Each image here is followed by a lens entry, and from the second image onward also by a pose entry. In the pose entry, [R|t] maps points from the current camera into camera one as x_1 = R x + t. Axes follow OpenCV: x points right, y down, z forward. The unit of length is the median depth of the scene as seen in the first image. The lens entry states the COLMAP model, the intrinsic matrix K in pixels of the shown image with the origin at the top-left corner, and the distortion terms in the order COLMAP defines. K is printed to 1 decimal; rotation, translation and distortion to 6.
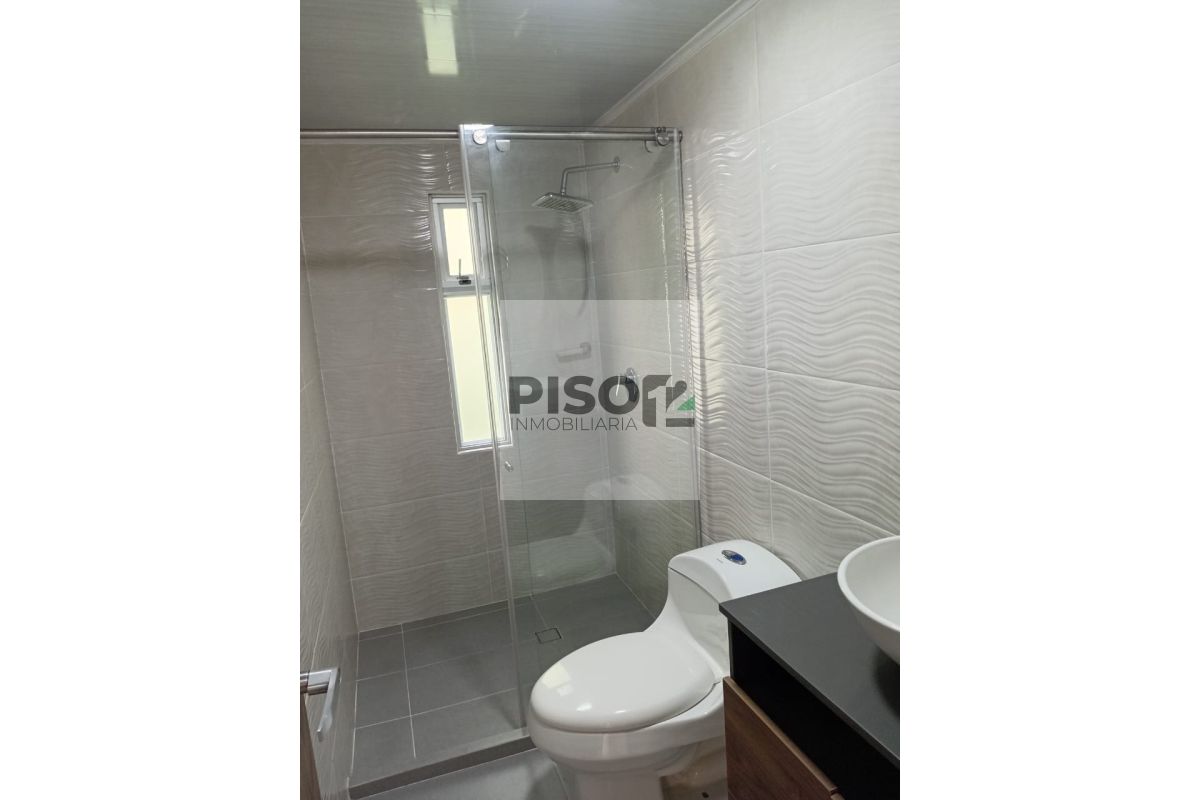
lens RADIAL K [[630.1, 0, 600.0], [0, 630.1, 400.3], [0, 0, 1]] dist [0.003175, -0.000535]
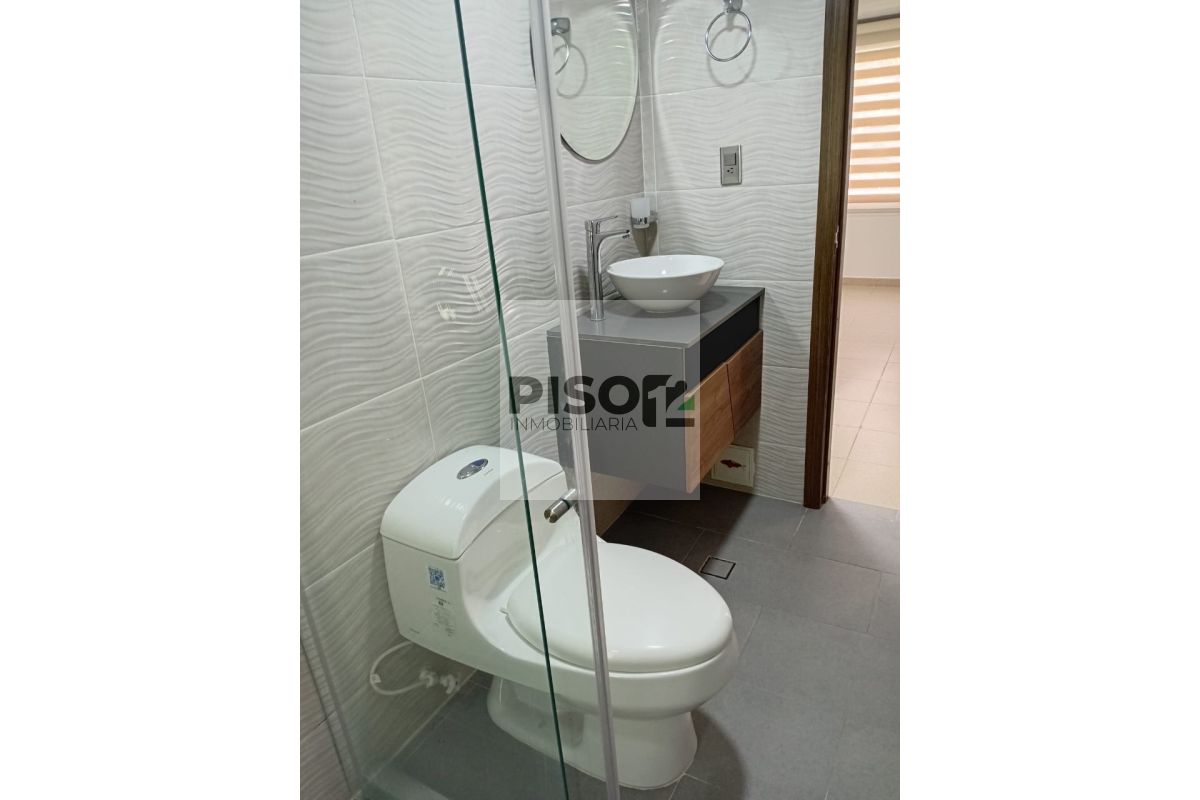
lens RADIAL K [[630.1, 0, 601.5], [0, 630.1, 400.0], [0, 0, 1]] dist [0.003175, -0.000535]
pose [[-0.638267, -0.161458, 0.752693, -0.553117], [0.250360, 0.881068, 0.401296, -0.132017], [-0.727966, 0.444578, -0.521934, 1.399321]]
